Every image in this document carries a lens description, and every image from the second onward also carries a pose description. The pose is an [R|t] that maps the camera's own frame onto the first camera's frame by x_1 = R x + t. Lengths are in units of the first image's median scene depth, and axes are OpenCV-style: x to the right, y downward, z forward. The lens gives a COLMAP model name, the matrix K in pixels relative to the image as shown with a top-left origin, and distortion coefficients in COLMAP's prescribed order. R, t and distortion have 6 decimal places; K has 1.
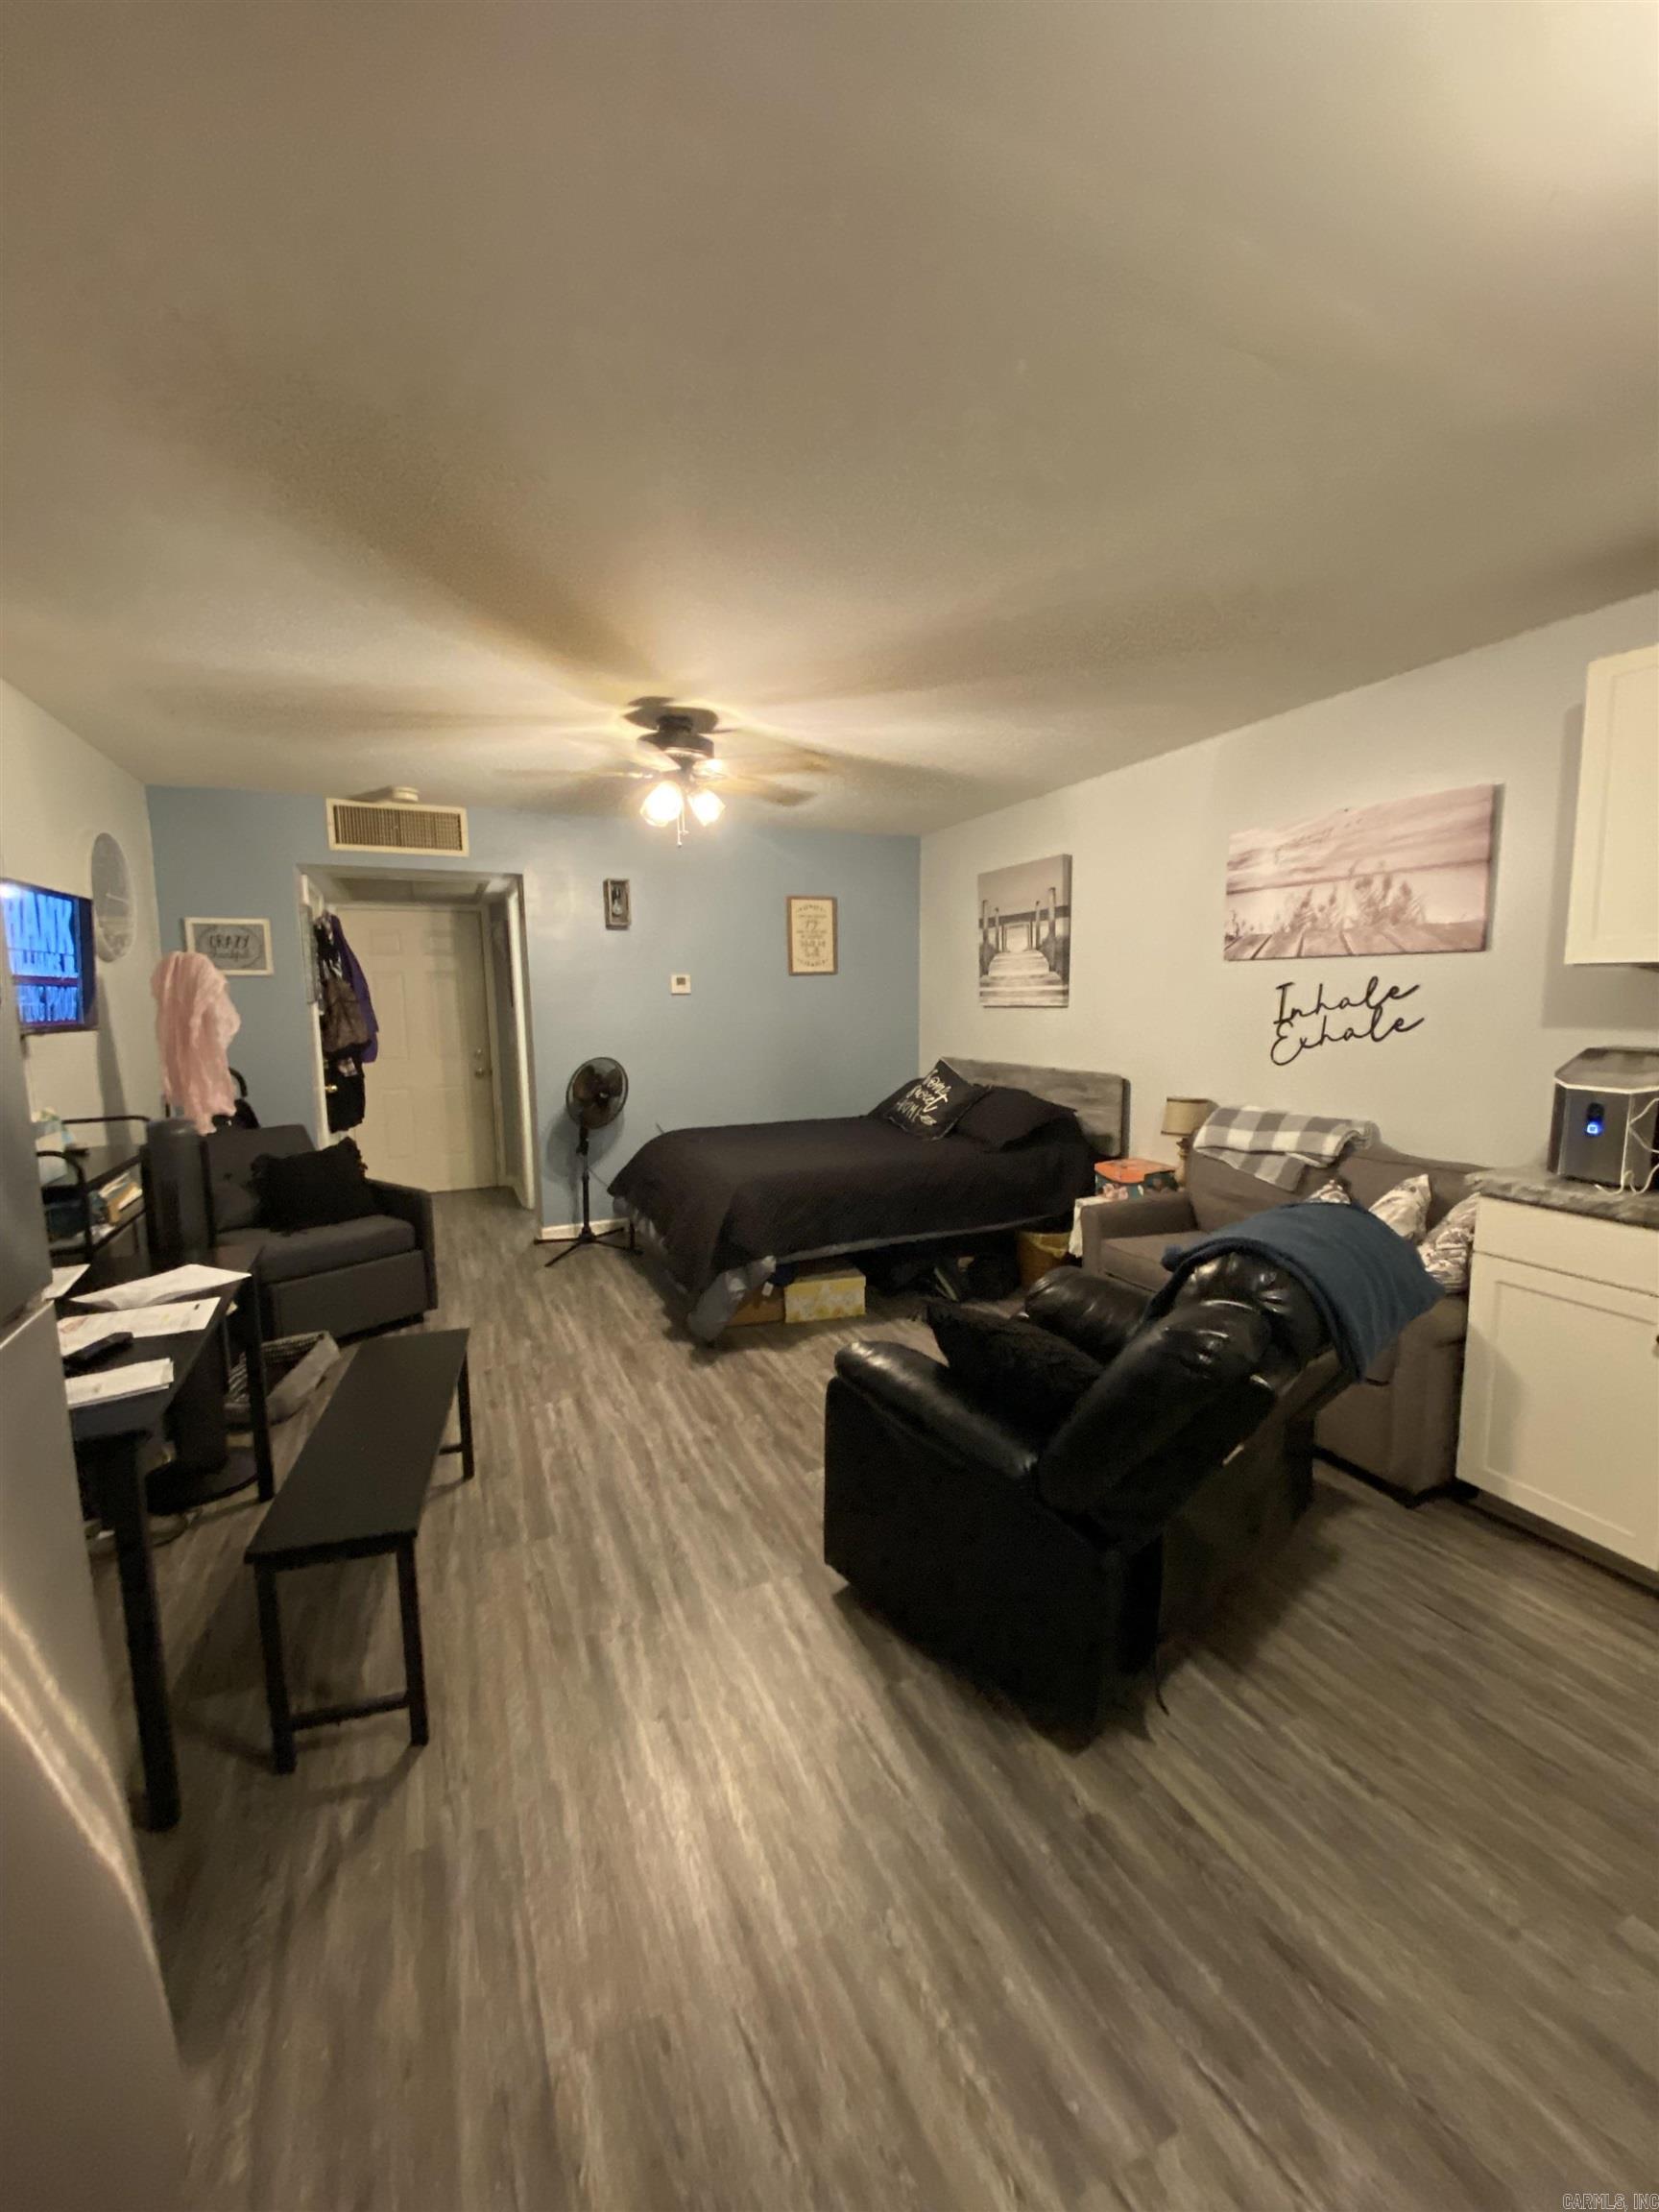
lens RADIAL K [[883.9, 0, 833.3], [0, 883.9, 1094.4], [0, 0, 1]] dist [-0.003131, -0.010904]
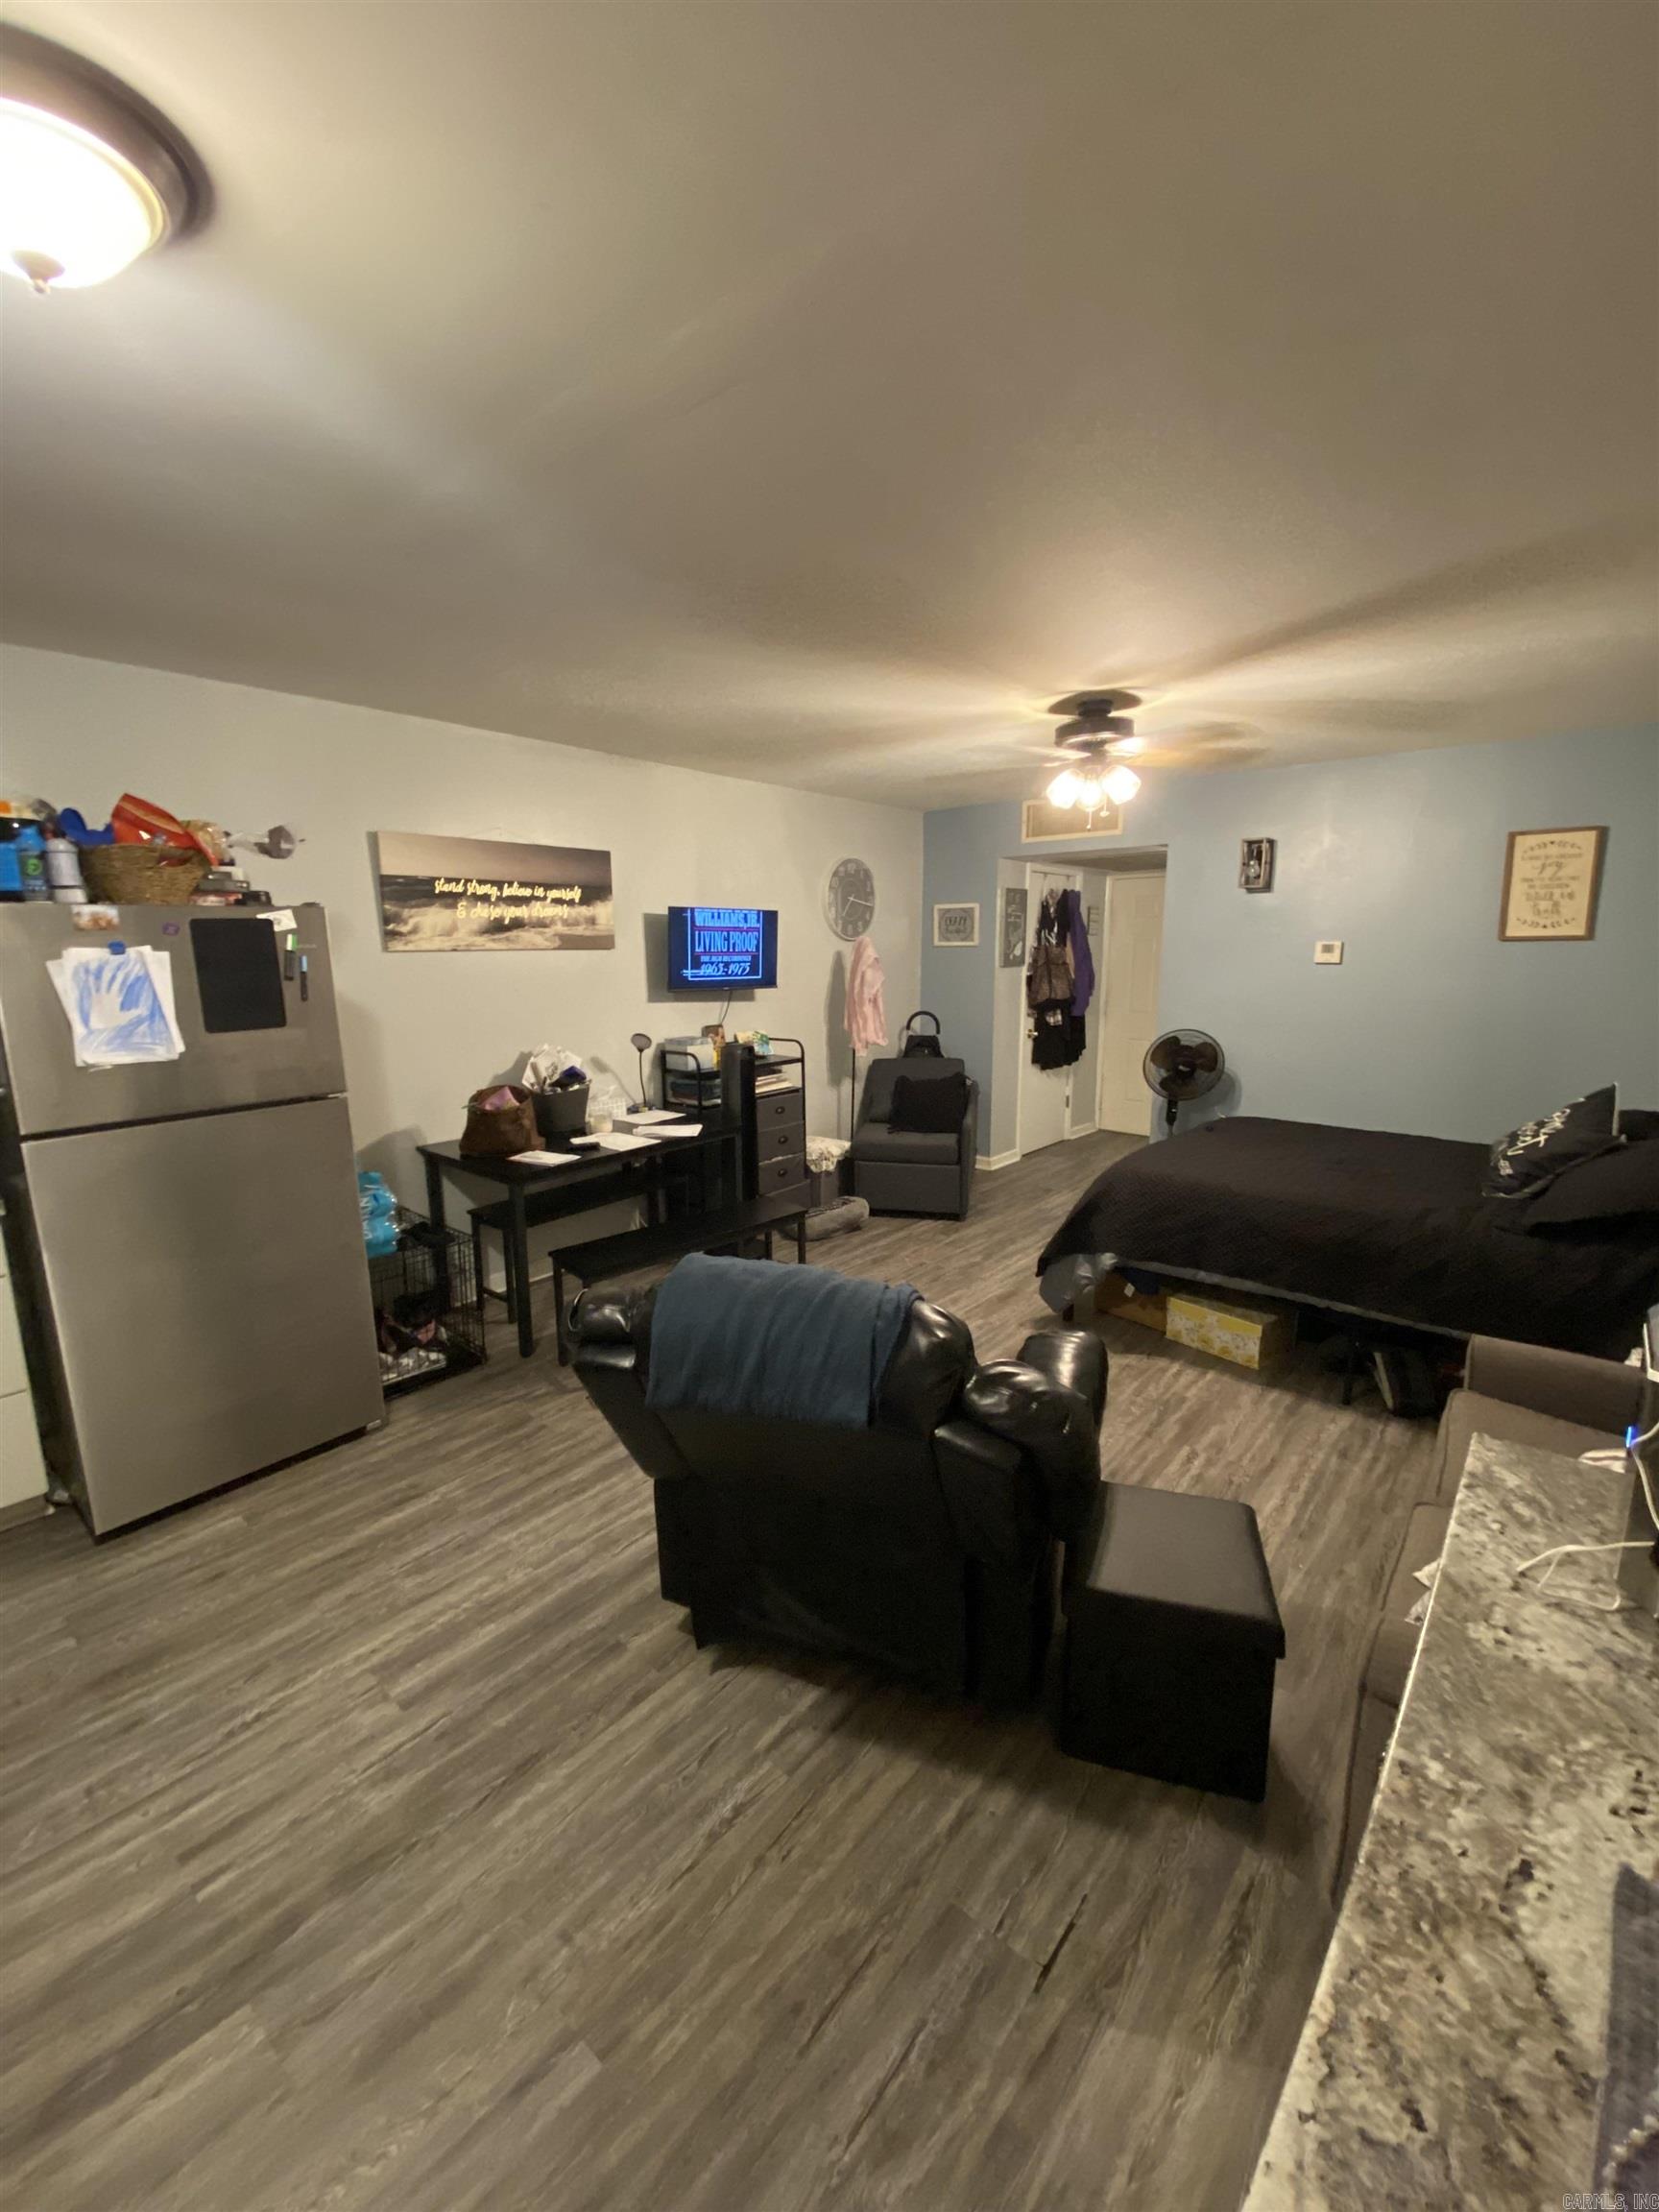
lens RADIAL K [[883.9, 0, 838.0], [0, 883.9, 1102.2], [0, 0, 1]] dist [-0.003131, -0.010904]
pose [[0.441975, 0.164232, -0.881865, 0.681740], [-0.091067, 0.986233, 0.138028, -0.094770], [0.892393, 0.019304, 0.450846, 0.308511]]
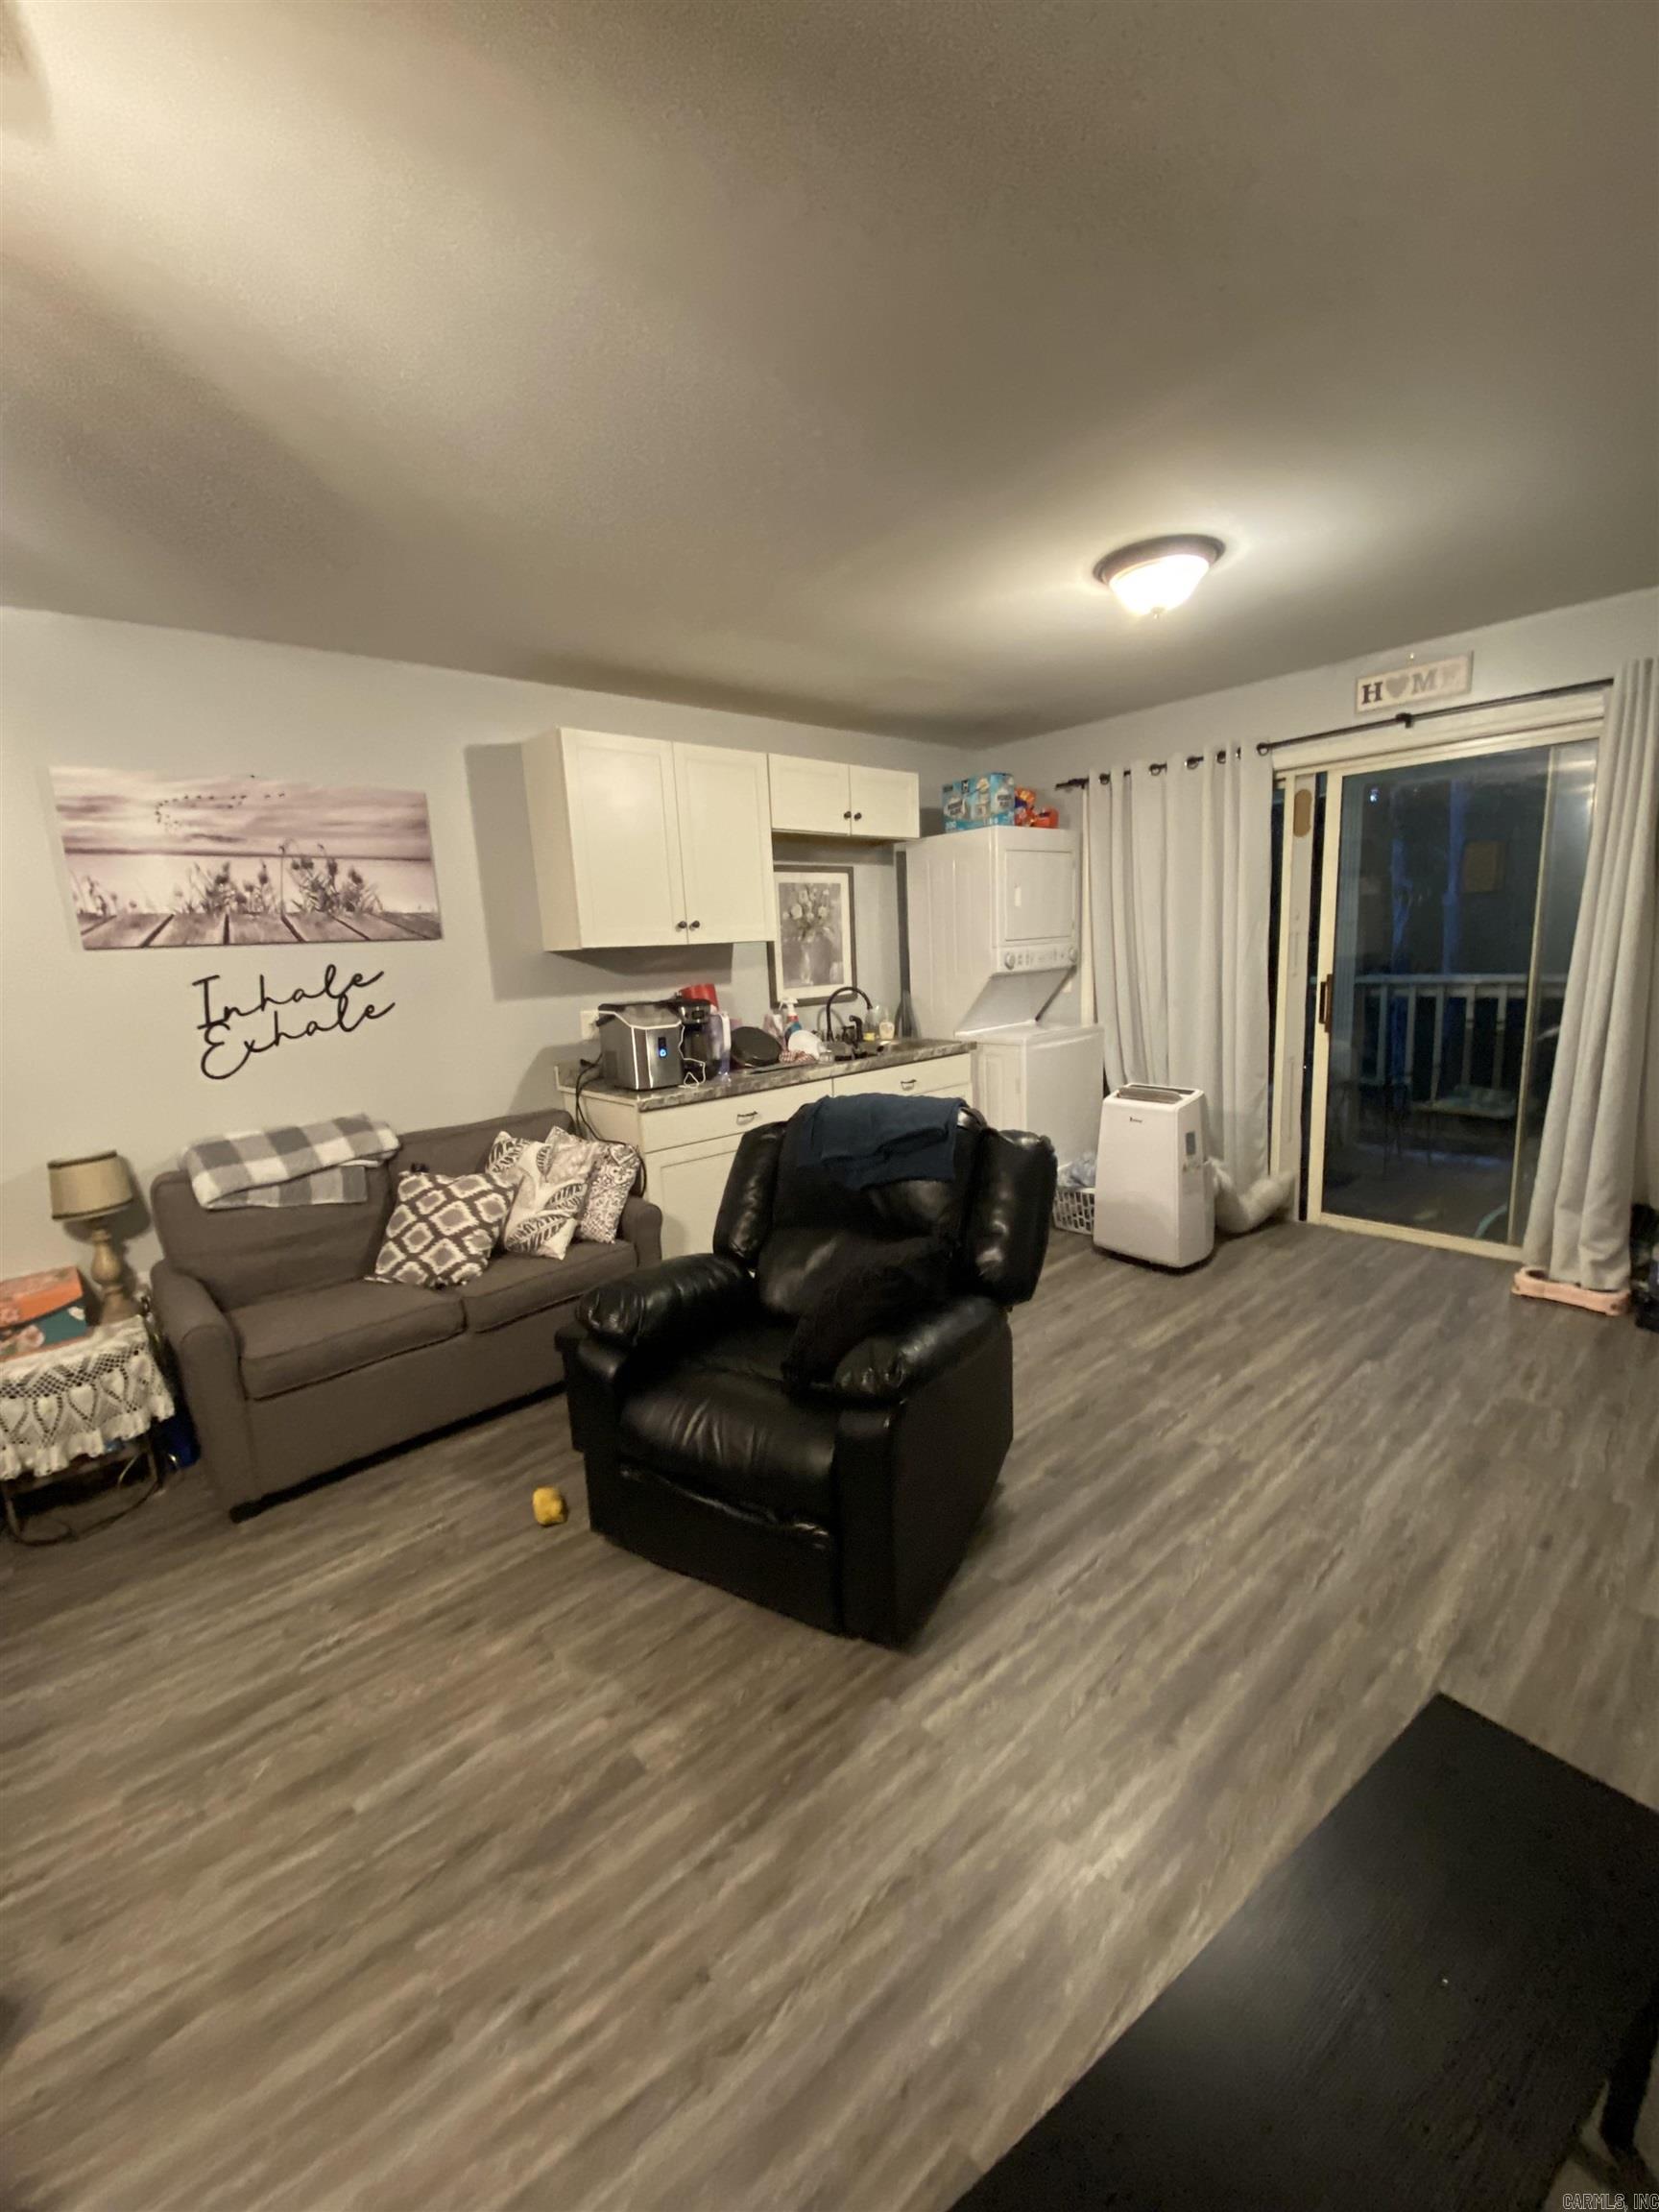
lens RADIAL K [[883.9, 0, 817.2], [0, 883.9, 1095.6], [0, 0, 1]] dist [-0.003131, -0.010904]
pose [[-0.288937, -0.137988, 0.947351, -0.454790], [0.159253, 0.968843, 0.189690, -0.091785], [-0.944009, 0.205677, -0.257960, 0.761375]]
